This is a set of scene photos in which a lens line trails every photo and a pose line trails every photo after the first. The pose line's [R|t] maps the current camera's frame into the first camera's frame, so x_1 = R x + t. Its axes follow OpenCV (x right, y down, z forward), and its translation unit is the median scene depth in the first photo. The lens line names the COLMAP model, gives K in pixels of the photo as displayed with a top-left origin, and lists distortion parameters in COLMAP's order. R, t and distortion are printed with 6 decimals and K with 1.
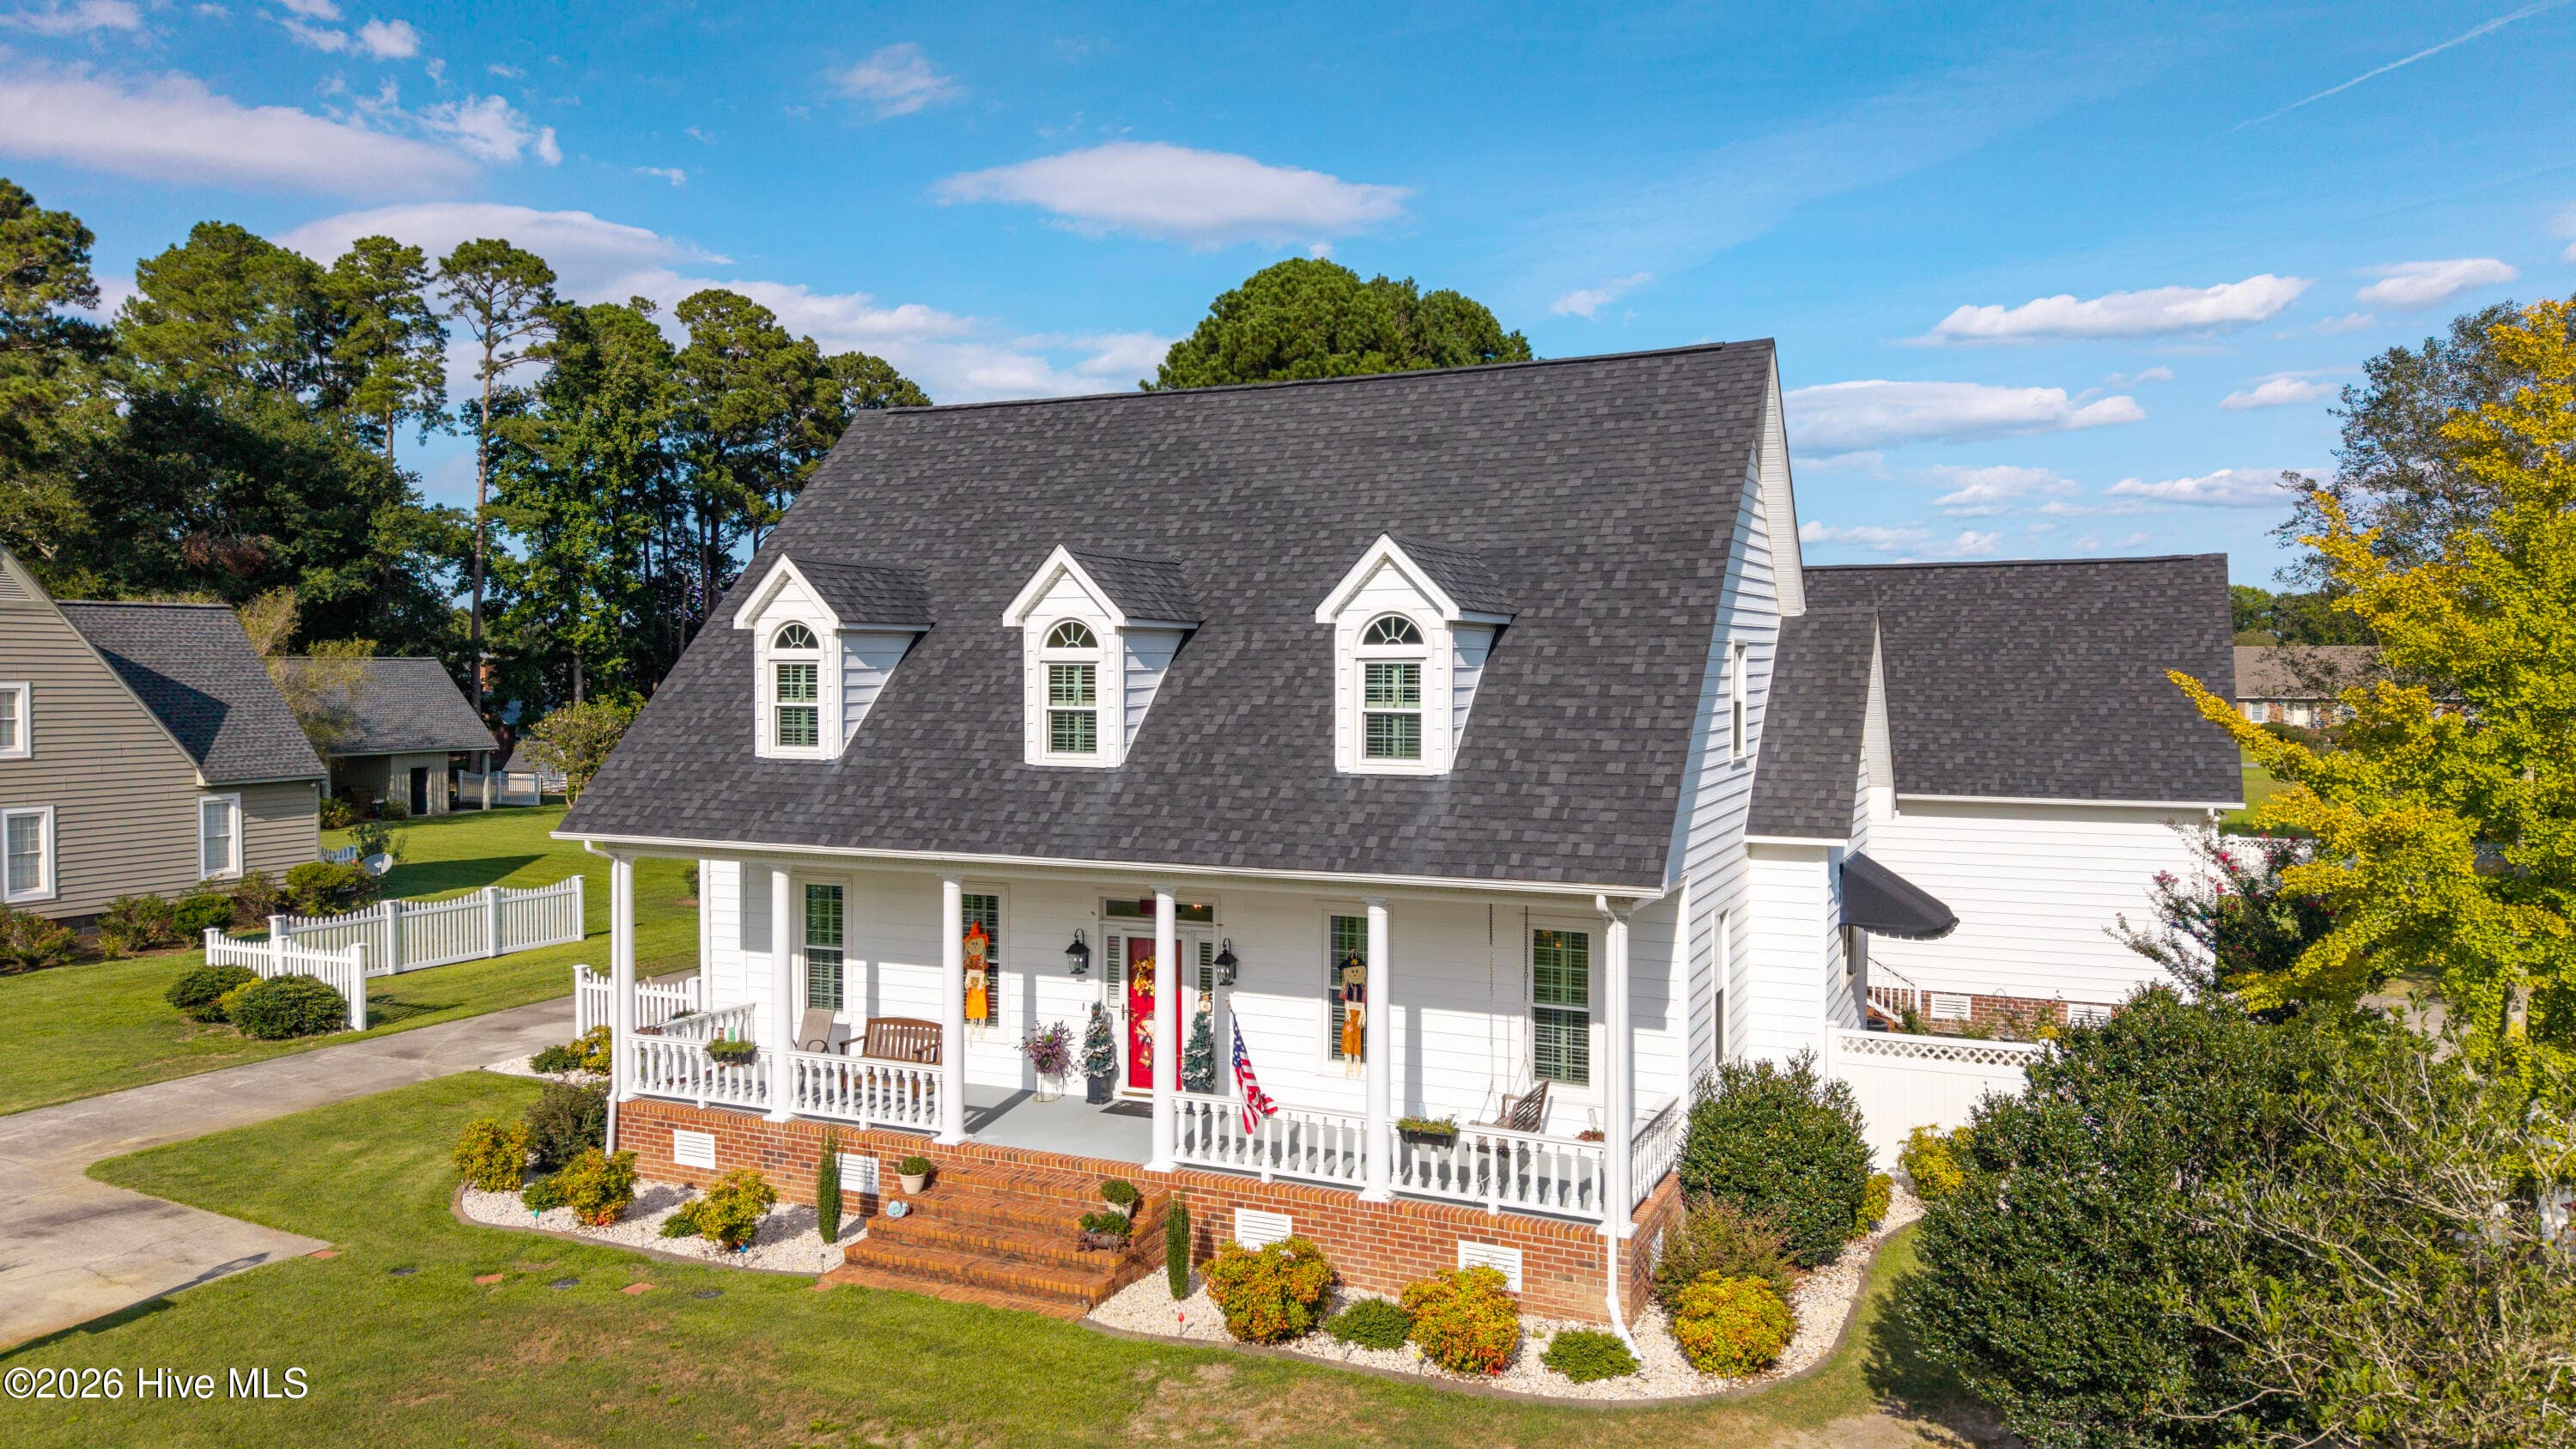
lens RADIAL K [[1719.3, 0, 1293.2], [0, 1719.3, 727.0], [0, 0, 1]] dist [0.028666, -0.015442]
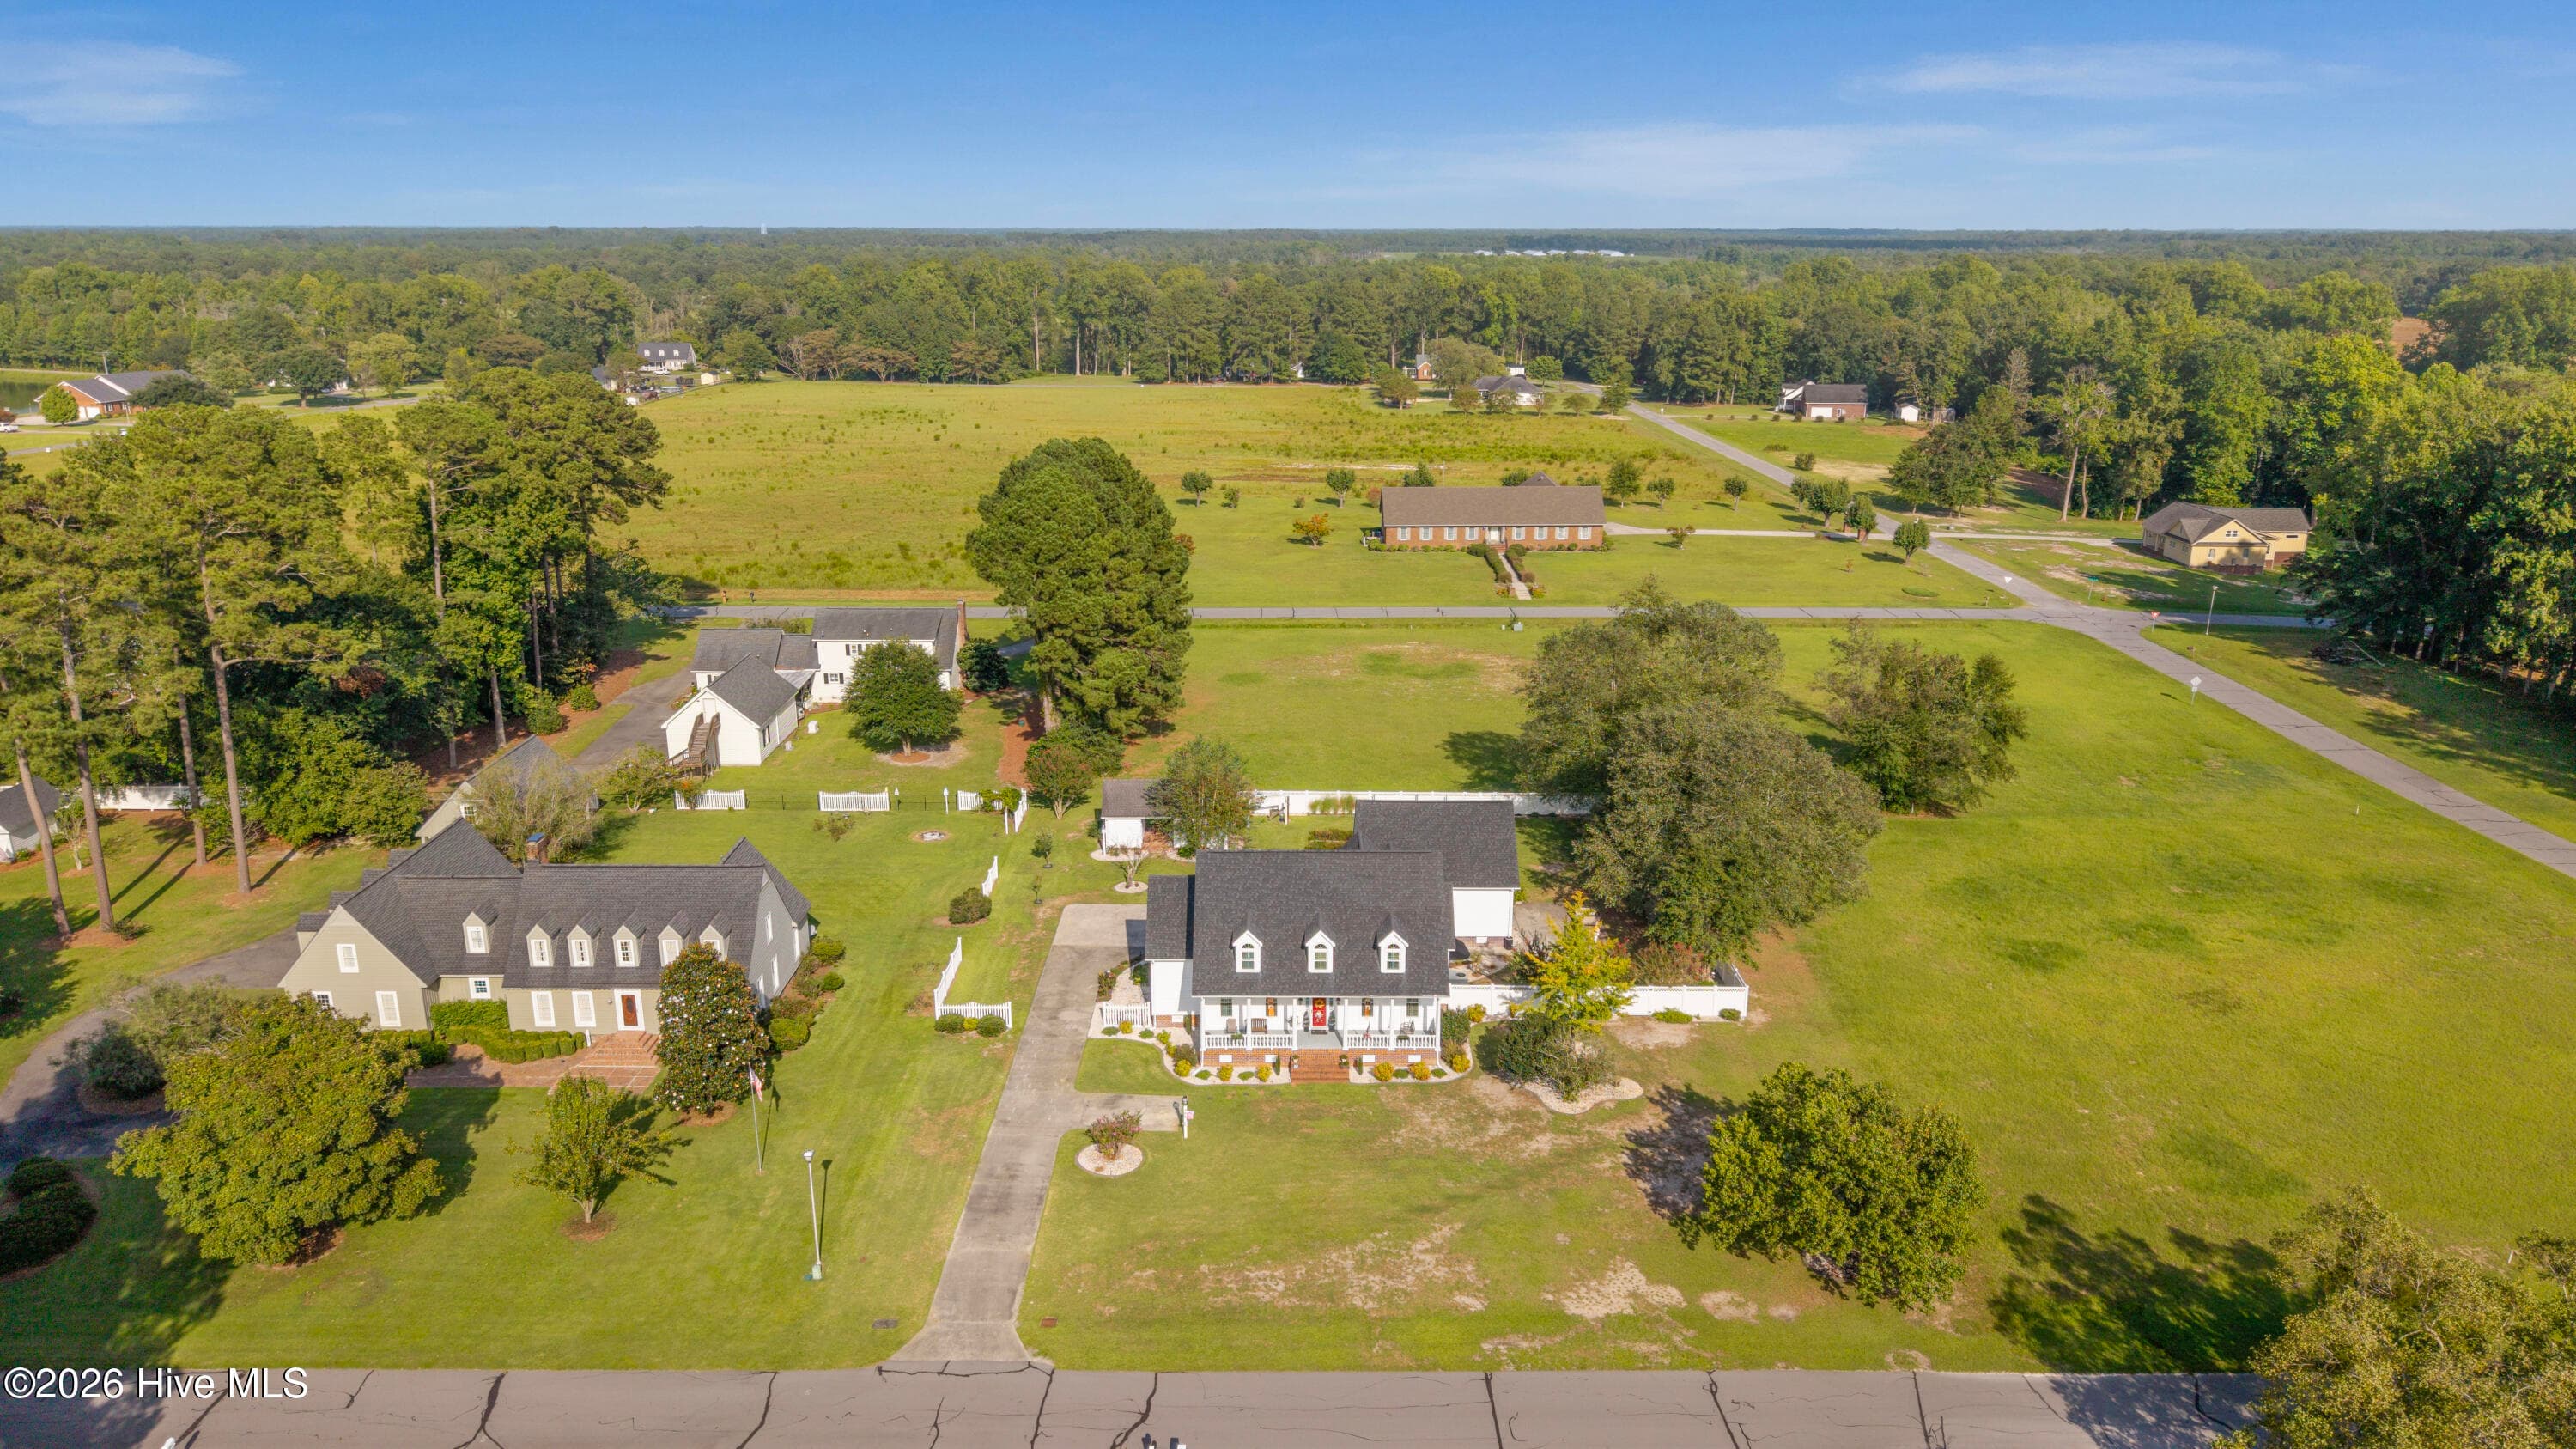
lens RADIAL K [[1719.3, 0, 1313.0], [0, 1719.3, 727.4], [0, 0, 1]] dist [0.028666, -0.015442]
pose [[0.901532, -0.114666, 0.417243, -1.870696], [0.003258, 0.966022, 0.258439, -1.699710], [-0.432700, -0.231632, 0.871273, -2.717128]]
